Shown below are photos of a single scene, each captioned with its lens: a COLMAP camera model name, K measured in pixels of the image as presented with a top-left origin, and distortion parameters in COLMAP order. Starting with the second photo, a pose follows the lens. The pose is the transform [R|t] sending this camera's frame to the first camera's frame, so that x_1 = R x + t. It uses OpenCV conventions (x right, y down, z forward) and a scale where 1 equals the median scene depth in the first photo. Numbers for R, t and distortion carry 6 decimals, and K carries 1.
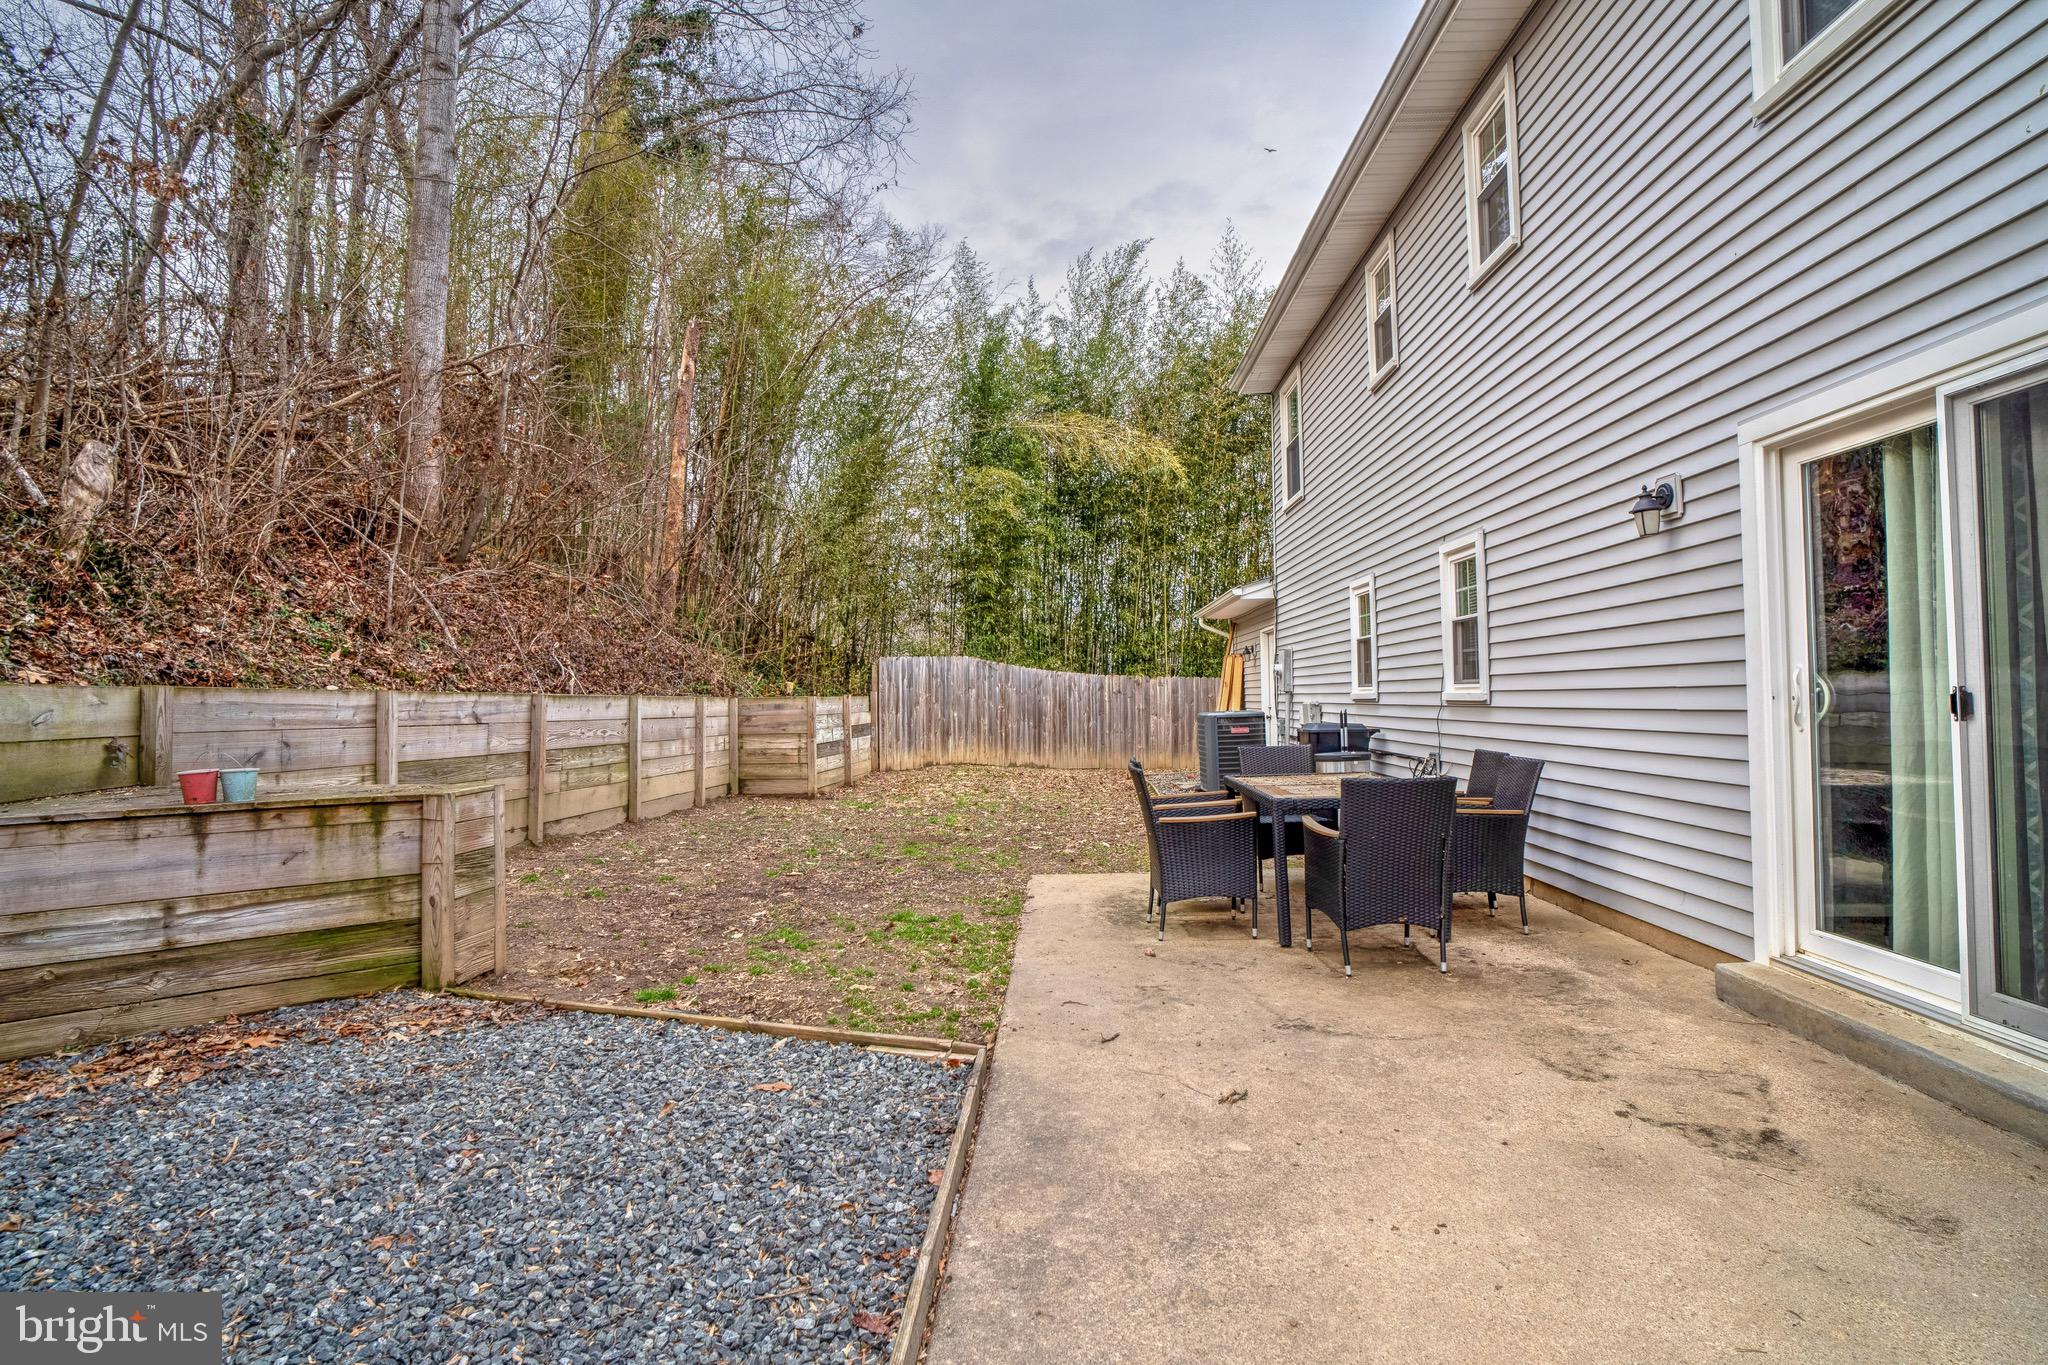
lens RADIAL K [[1072.6, 0, 1025.1], [0, 1072.6, 678.2], [0, 0, 1]] dist [-0.052989, 0.026909]
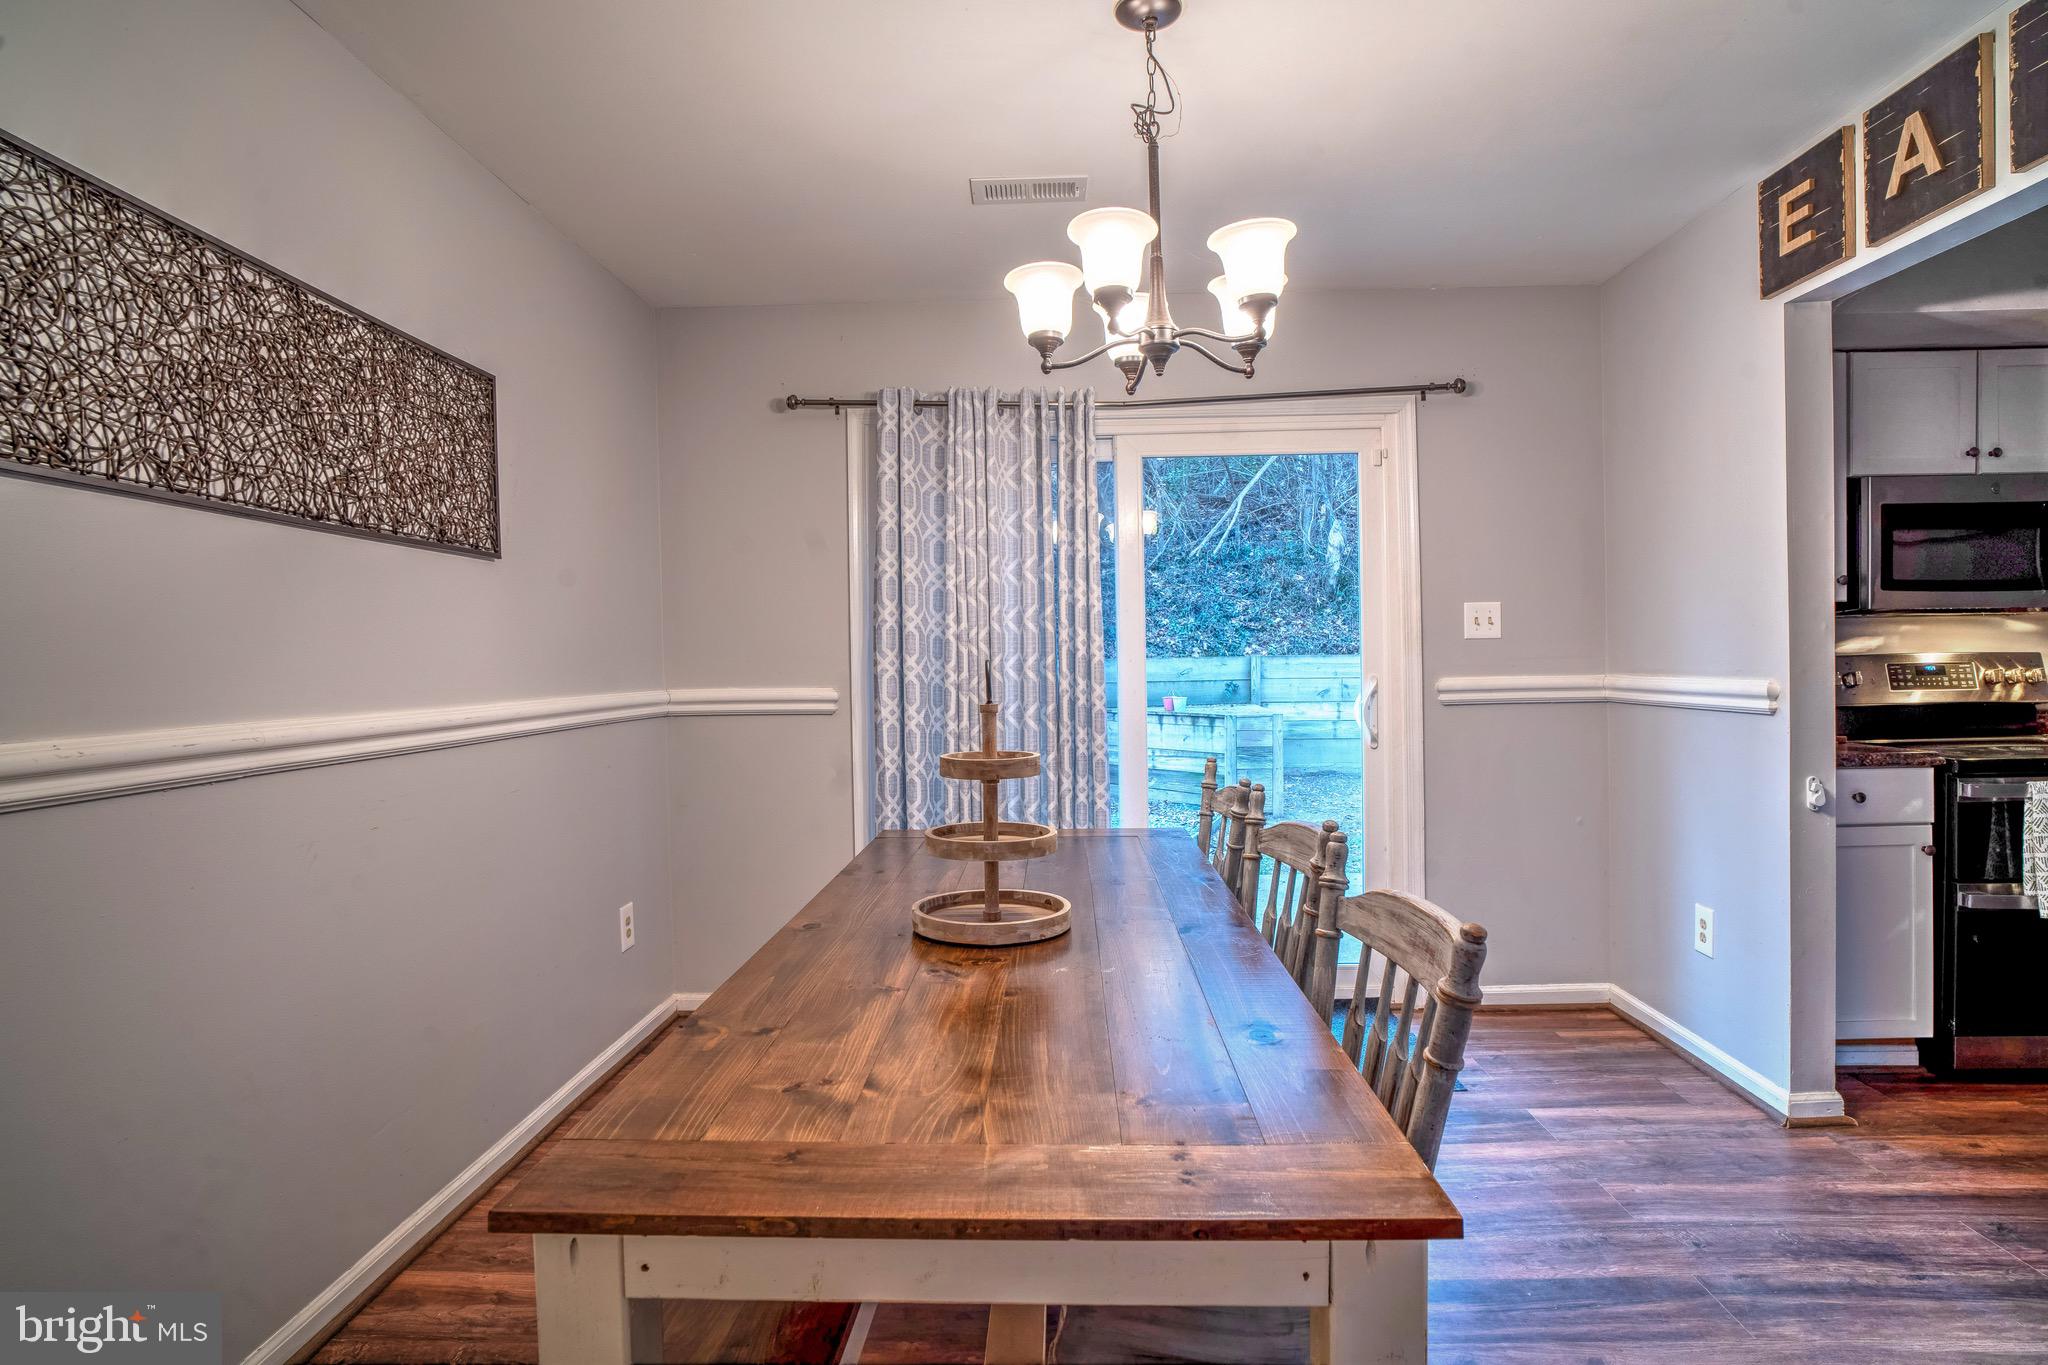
lens RADIAL K [[1072.6, 0, 1025.1], [0, 1072.6, 678.2], [0, 0, 1]] dist [-0.052989, 0.026909]
pose [[0.003101, 0.036575, -0.999326, 1.001099], [0.036681, 0.998654, 0.036664, -0.033098], [0.999322, -0.036769, 0.001755, 0.421297]]
